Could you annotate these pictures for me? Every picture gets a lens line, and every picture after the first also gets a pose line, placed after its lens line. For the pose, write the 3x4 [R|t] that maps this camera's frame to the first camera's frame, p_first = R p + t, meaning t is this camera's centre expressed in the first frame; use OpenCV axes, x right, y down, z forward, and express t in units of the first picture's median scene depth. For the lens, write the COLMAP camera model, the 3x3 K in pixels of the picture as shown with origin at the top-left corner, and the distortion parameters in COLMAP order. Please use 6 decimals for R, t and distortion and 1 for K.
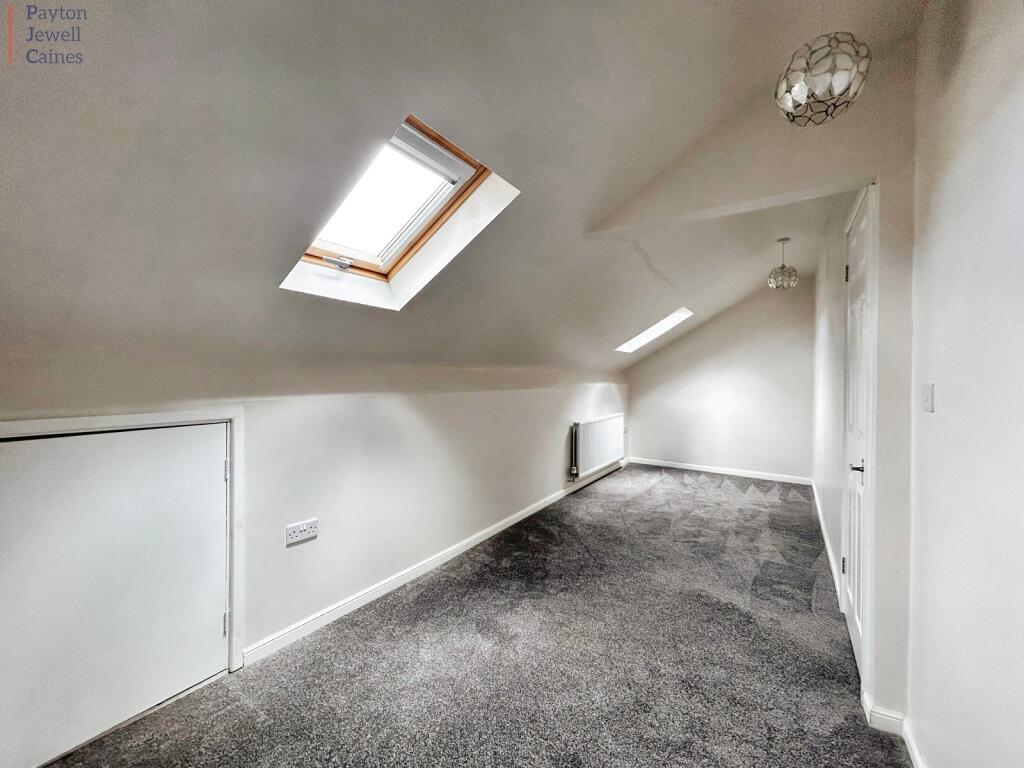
lens RADIAL K [[413.6, 0, 517.7], [0, 413.6, 383.0], [0, 0, 1]] dist [0.001192, -0.000154]
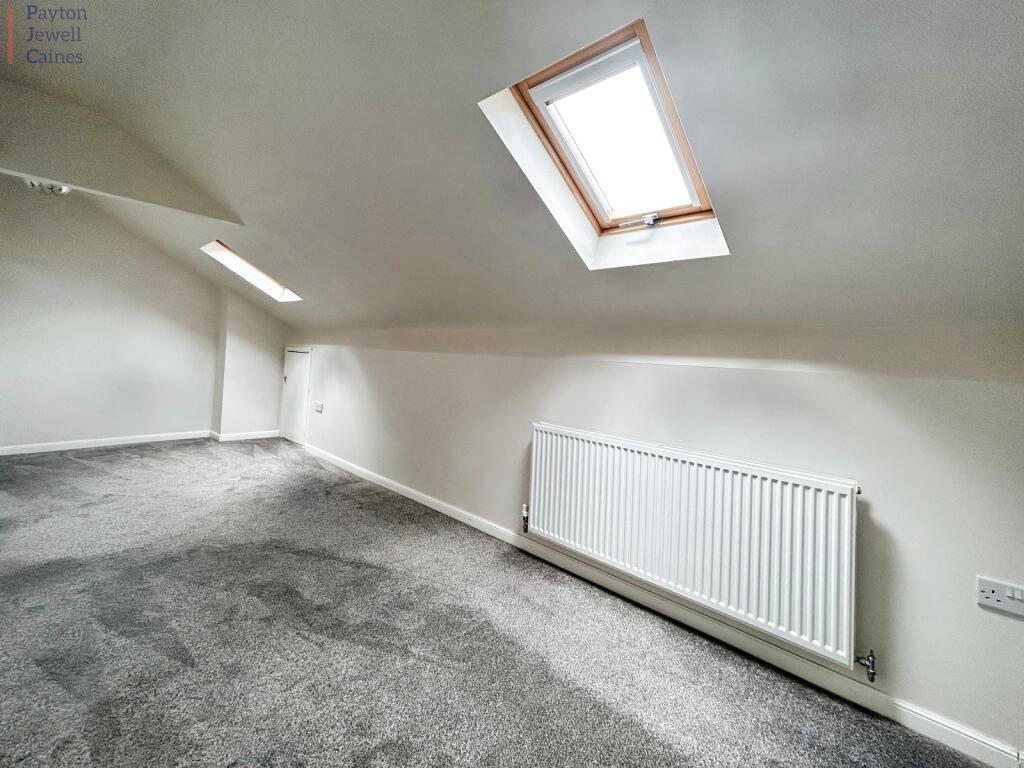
lens RADIAL K [[413.6, 0, 518.2], [0, 413.6, 378.9], [0, 0, 1]] dist [0.001192, -0.000154]
pose [[-0.138667, 0.072961, -0.987648, 0.540742], [-0.041814, 0.995962, 0.079446, -0.004249], [0.989456, 0.052314, -0.135057, 0.857820]]
